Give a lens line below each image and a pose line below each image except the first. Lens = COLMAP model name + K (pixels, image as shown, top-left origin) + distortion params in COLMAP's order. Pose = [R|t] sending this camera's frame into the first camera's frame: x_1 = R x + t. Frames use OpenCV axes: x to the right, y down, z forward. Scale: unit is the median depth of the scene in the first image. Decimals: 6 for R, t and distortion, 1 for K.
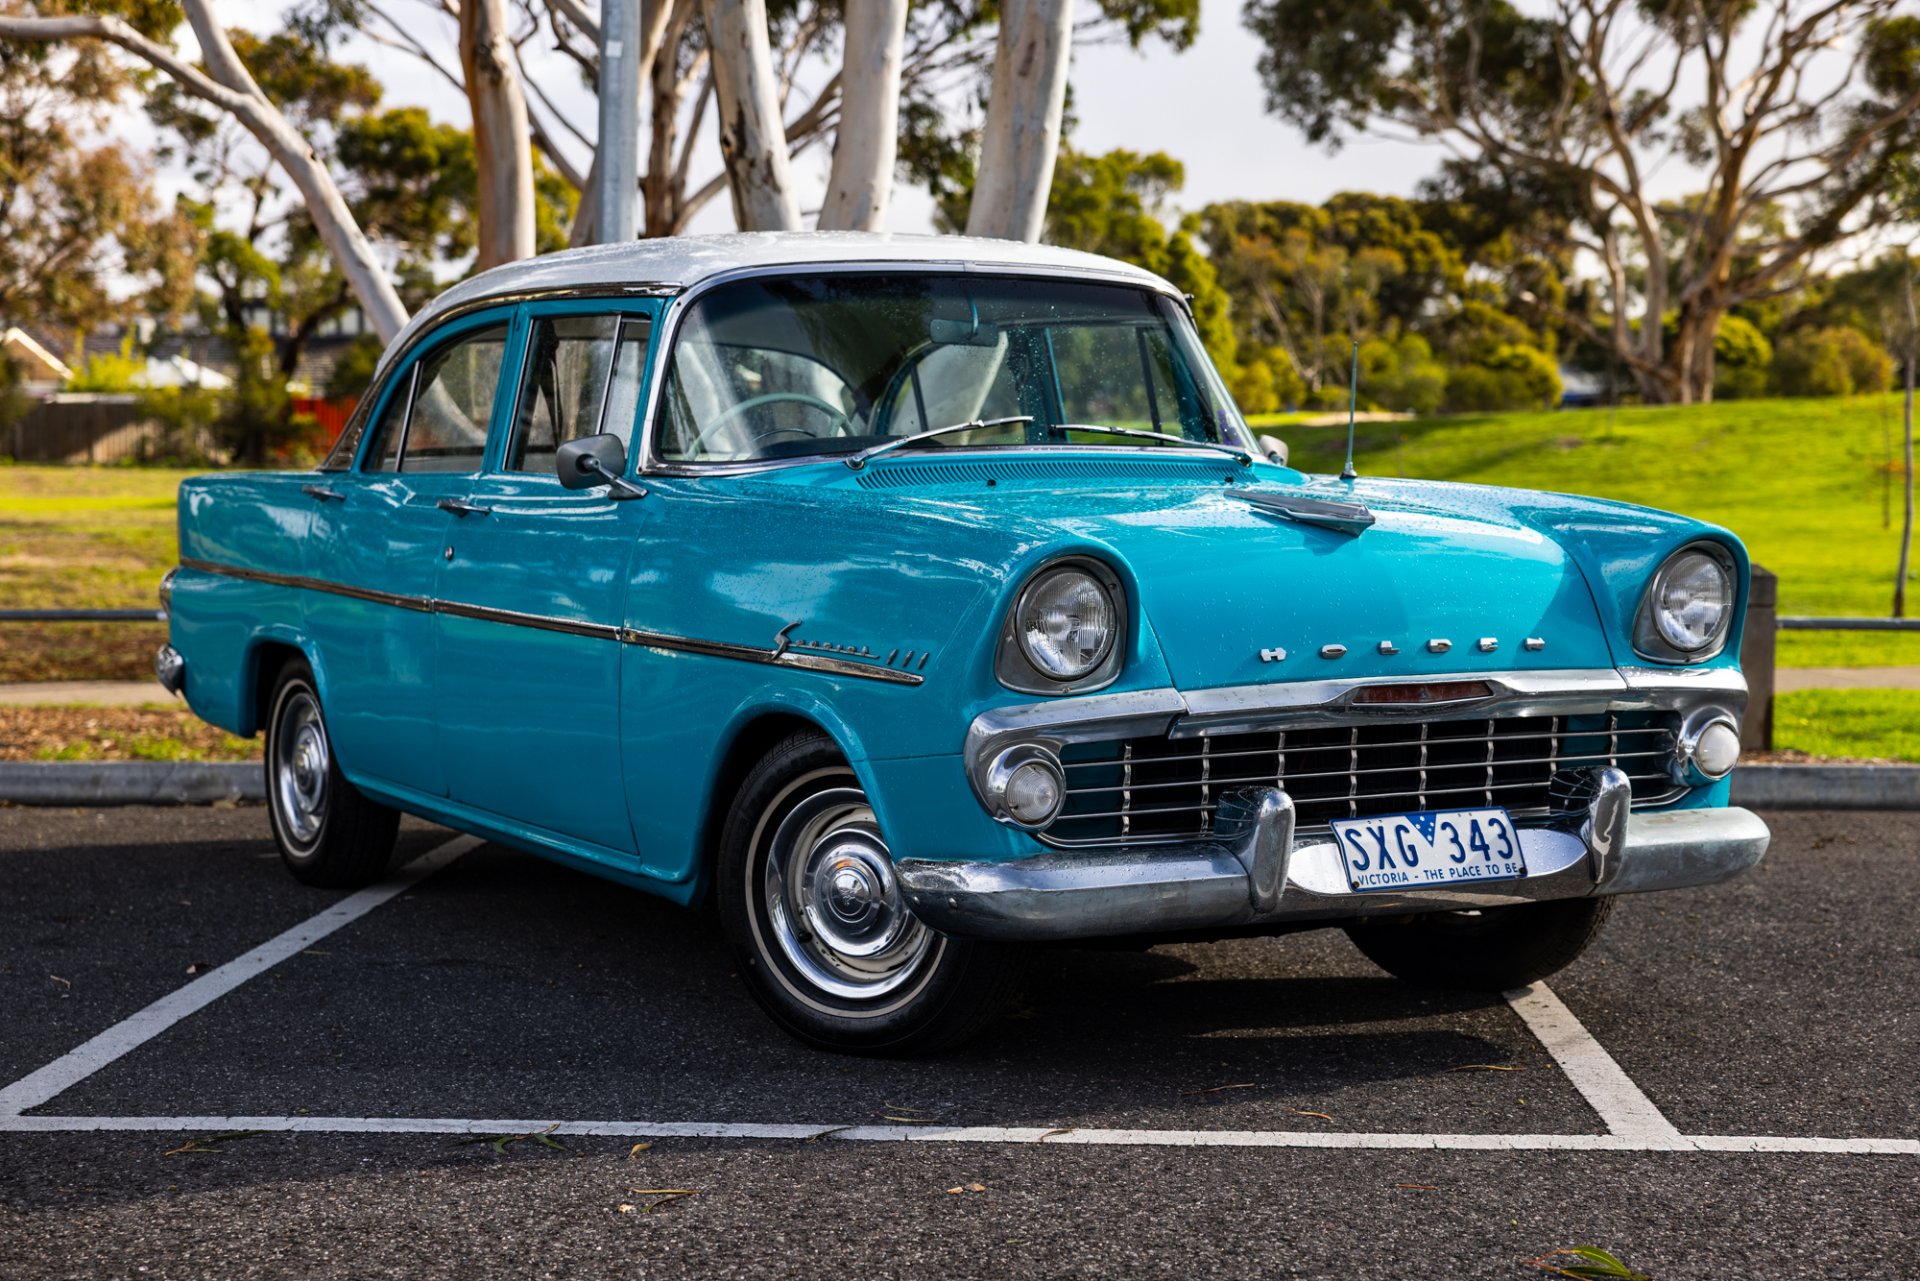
lens RADIAL K [[3328.3, 0, 1009.2], [0, 3328.3, 644.5], [0, 0, 1]] dist [0.047181, 0.000000]
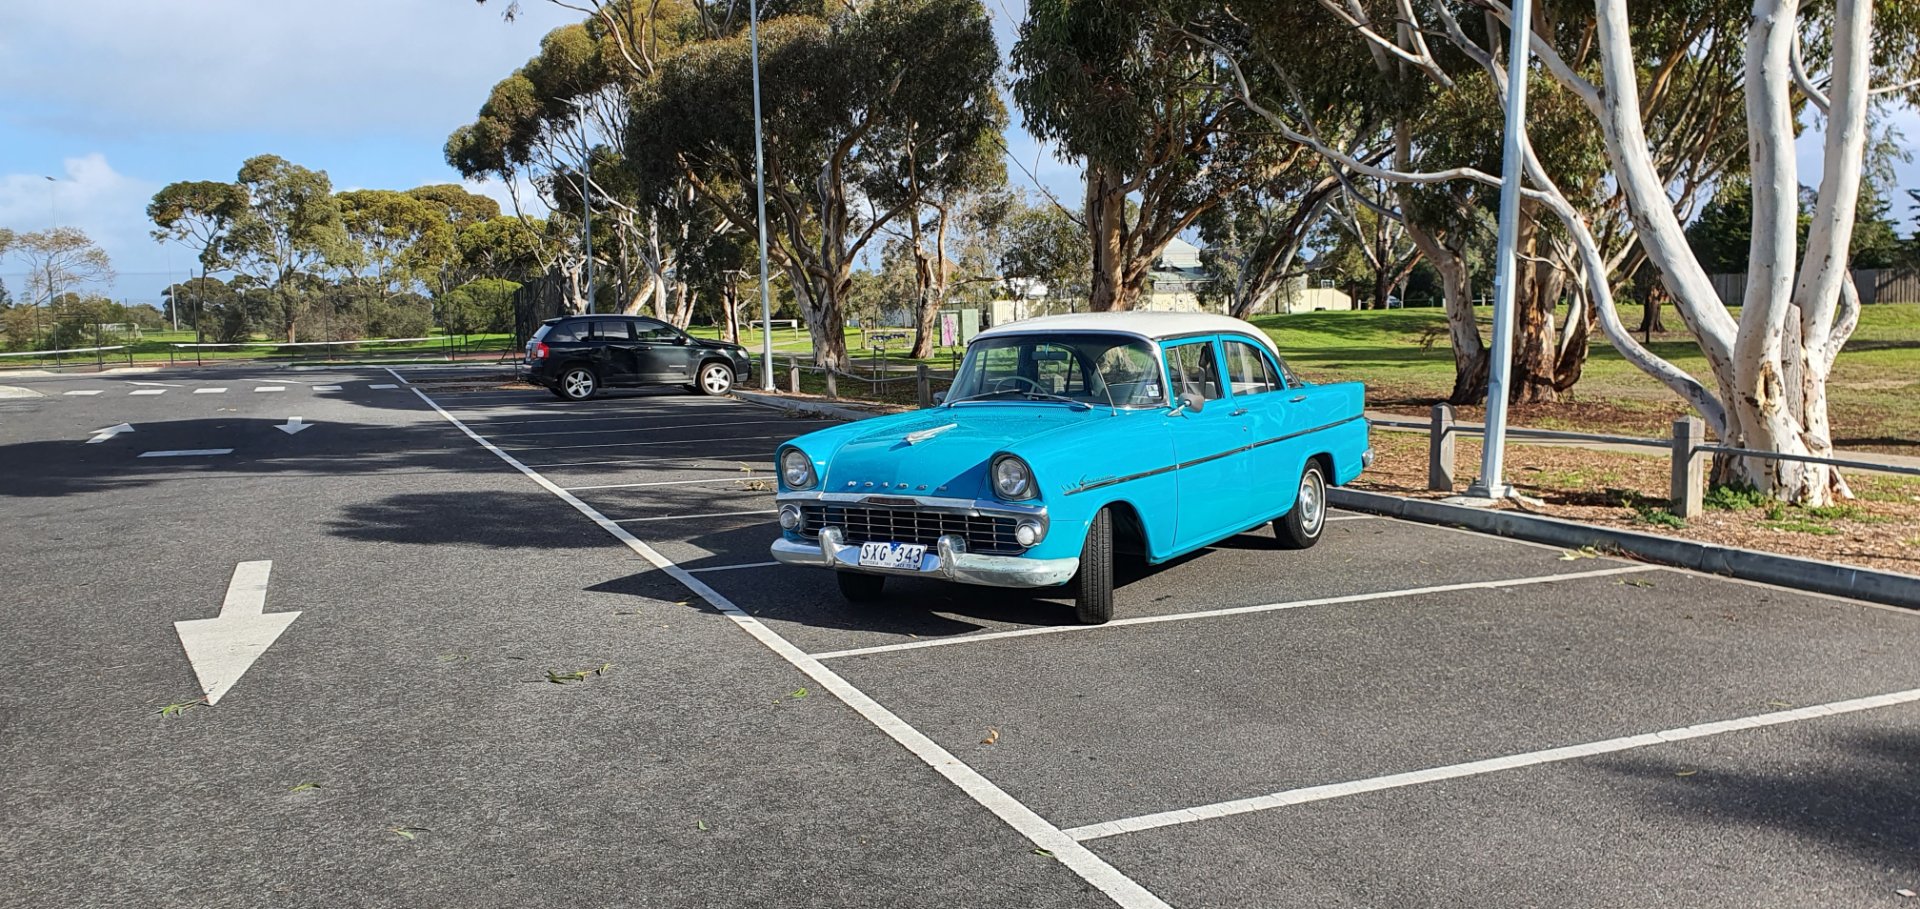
lens RADIAL K [[1523.1, 0, 948.3], [0, 1523.1, 464.4], [0, 0, 1]] dist [0.045447, -0.045206]
pose [[0.432525, 0.080068, -0.898060, 0.696168], [-0.026243, 0.996745, 0.076227, -0.062477], [0.901240, -0.009403, 0.433218, 0.249022]]
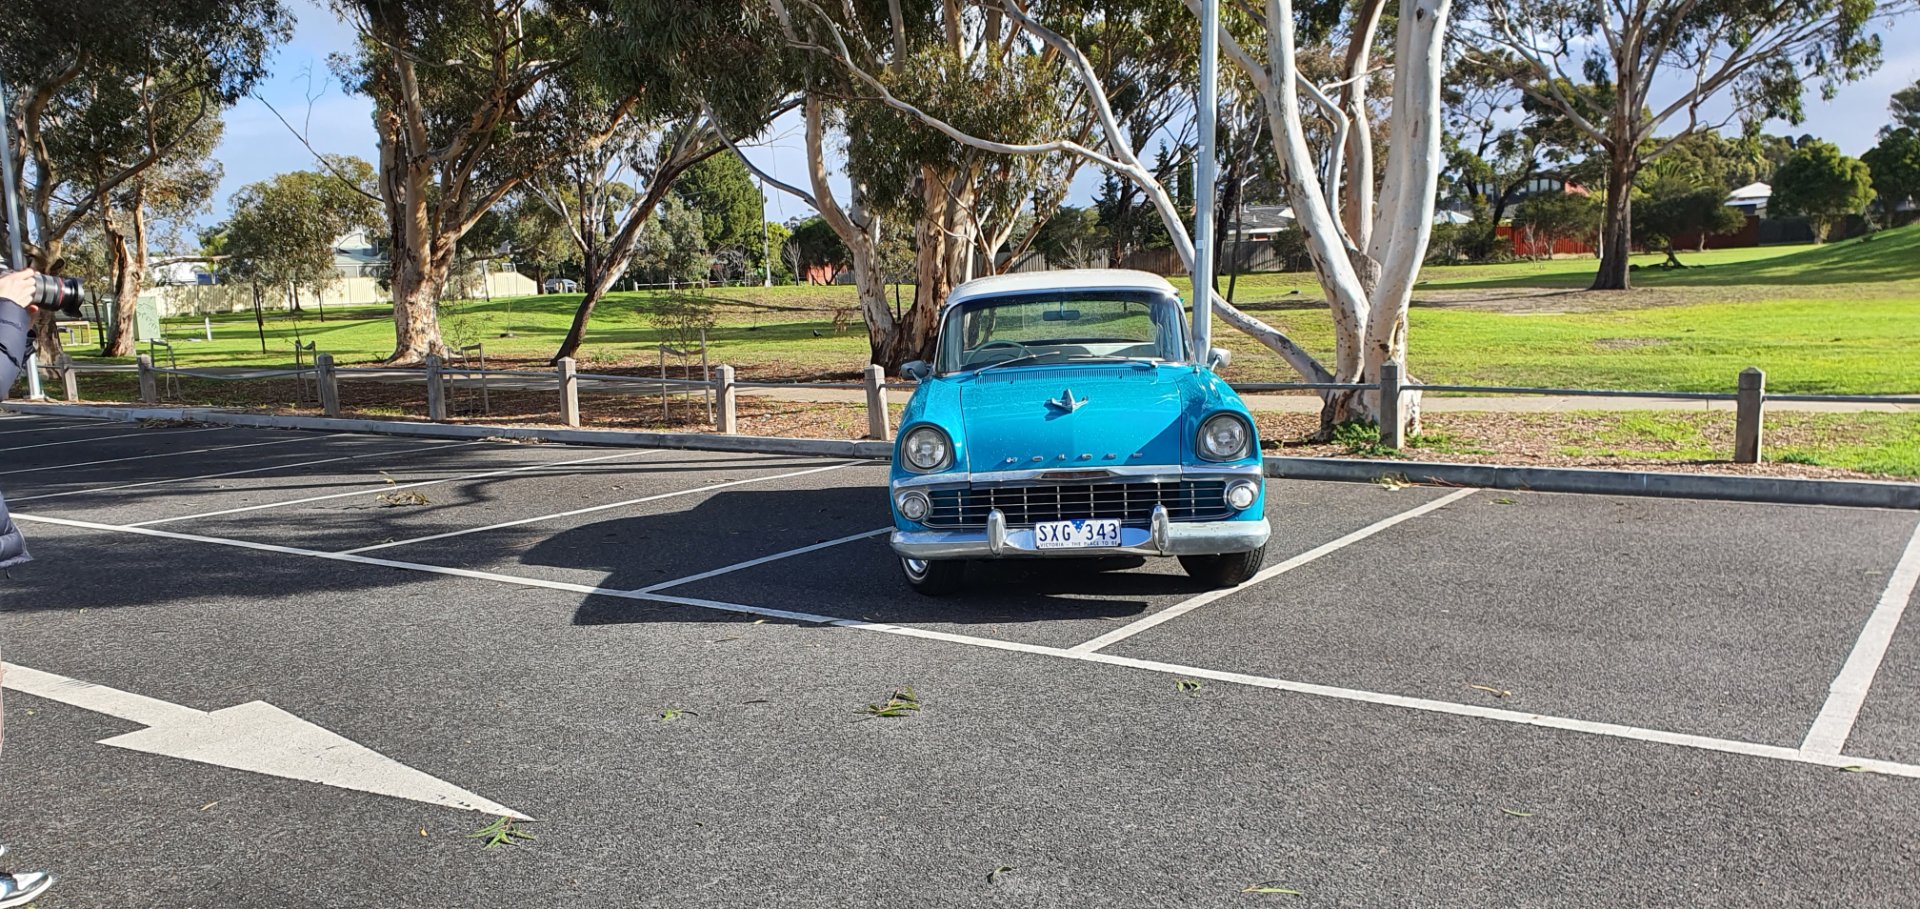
lens RADIAL K [[1523.1, 0, 956.4], [0, 1523.1, 546.2], [0, 0, 1]] dist [0.045447, -0.045206]
pose [[0.832358, 0.067245, -0.550144, 0.371538], [0.007647, 0.991124, 0.132717, -0.046868], [0.554186, -0.114675, 0.824456, -0.022288]]
